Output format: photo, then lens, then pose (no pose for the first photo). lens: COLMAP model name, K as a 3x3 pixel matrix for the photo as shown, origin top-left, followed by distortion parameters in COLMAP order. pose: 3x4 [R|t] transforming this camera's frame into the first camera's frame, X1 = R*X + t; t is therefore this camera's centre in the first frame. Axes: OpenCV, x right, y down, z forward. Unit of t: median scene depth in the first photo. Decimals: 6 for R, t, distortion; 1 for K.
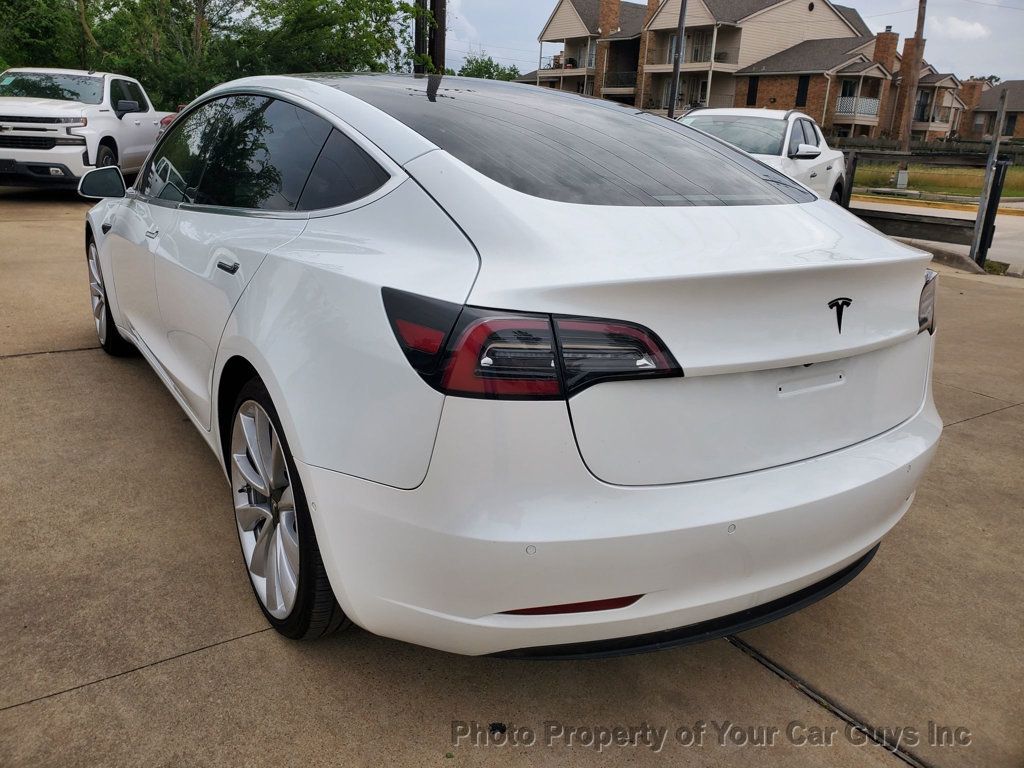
lens RADIAL K [[797.4, 0, 511.9], [0, 797.4, 370.2], [0, 0, 1]] dist [0.002616, 0.015723]
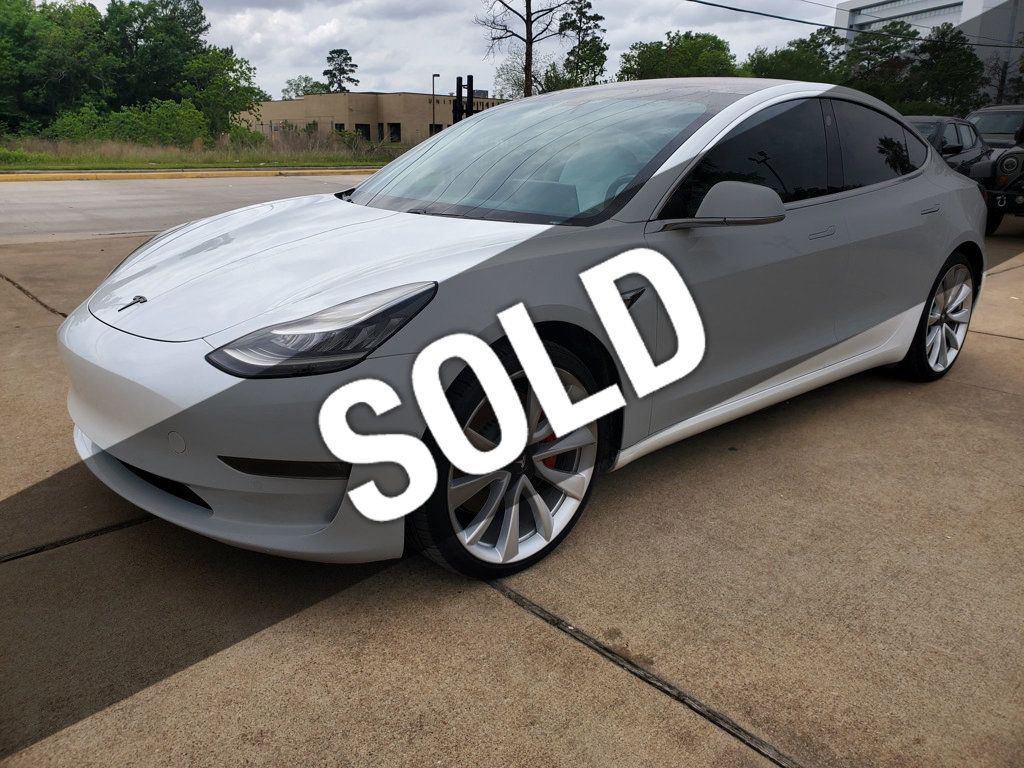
lens RADIAL K [[797.4, 0, 517.7], [0, 797.4, 370.8], [0, 0, 1]] dist [0.002616, 0.015723]
pose [[-0.151227, -0.324716, 0.933643, -0.087158], [0.257957, 0.898815, 0.354386, -0.029494], [-0.954248, 0.294433, -0.052163, 0.092086]]
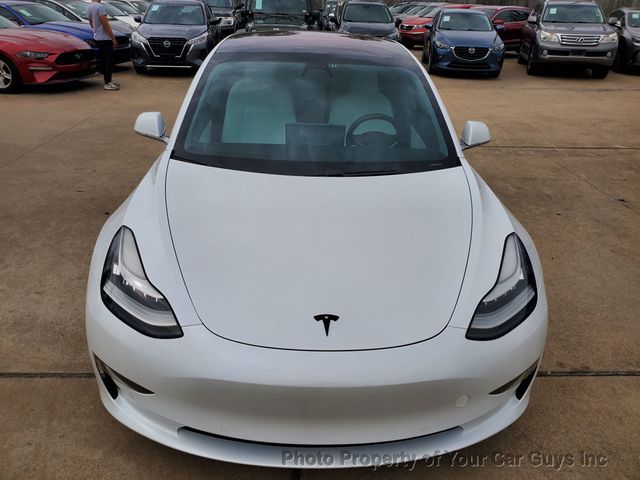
lens RADIAL K [[498.4, 0, 319.9], [0, 498.4, 230.3], [0, 0, 1]] dist [0.002616, 0.015723]
pose [[-0.850384, -0.285791, 0.441780, -0.051460], [0.079202, 0.760533, 0.644451, -0.049252], [-0.520167, 0.583021, -0.624110, 0.127898]]
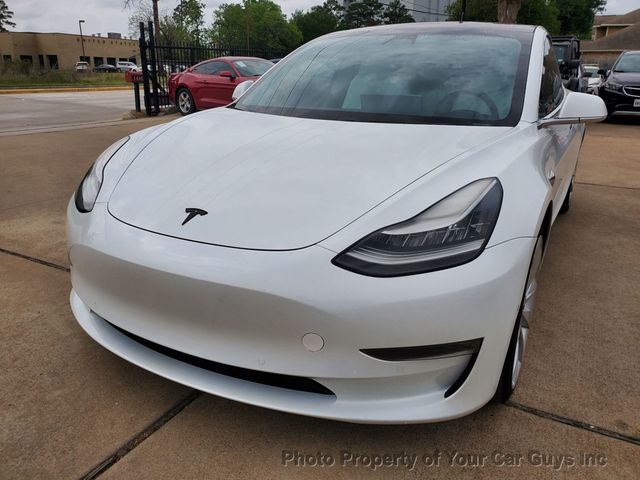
lens RADIAL K [[498.4, 0, 321.6], [0, 498.4, 233.9], [0, 0, 1]] dist [0.002616, 0.015723]
pose [[-0.465705, -0.328436, 0.821735, -0.068694], [0.215889, 0.858354, 0.465425, -0.034153], [-0.858202, 0.394155, -0.328834, 0.113813]]
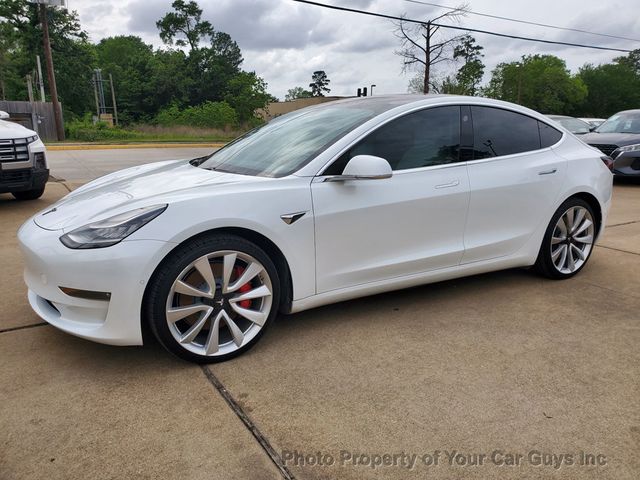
lens RADIAL K [[498.4, 0, 328.5], [0, 498.4, 242.0], [0, 0, 1]] dist [0.002616, 0.015723]
pose [[0.041329, -0.280060, 0.959092, -0.095332], [0.272949, 0.926564, 0.258800, -0.025292], [-0.961140, 0.251088, 0.114736, 0.072207]]
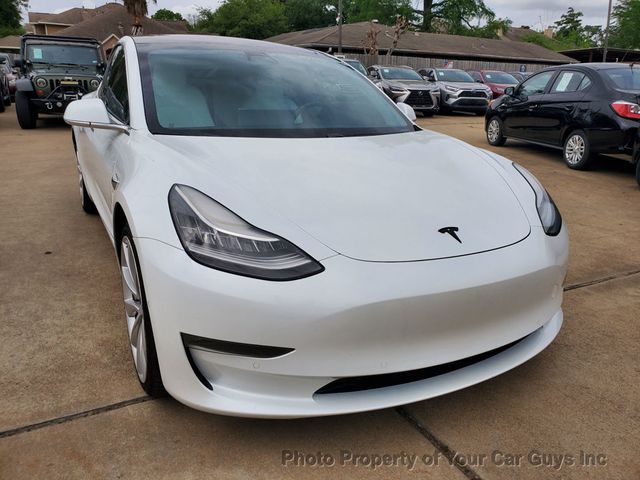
lens RADIAL K [[498.4, 0, 321.6], [0, 498.4, 232.9], [0, 0, 1]] dist [0.002616, 0.015723]
pose [[-0.992870, -0.100060, 0.064781, -0.031857], [-0.047311, 0.829628, 0.556309, -0.040872], [-0.109408, 0.549278, -0.828447, 0.139286]]
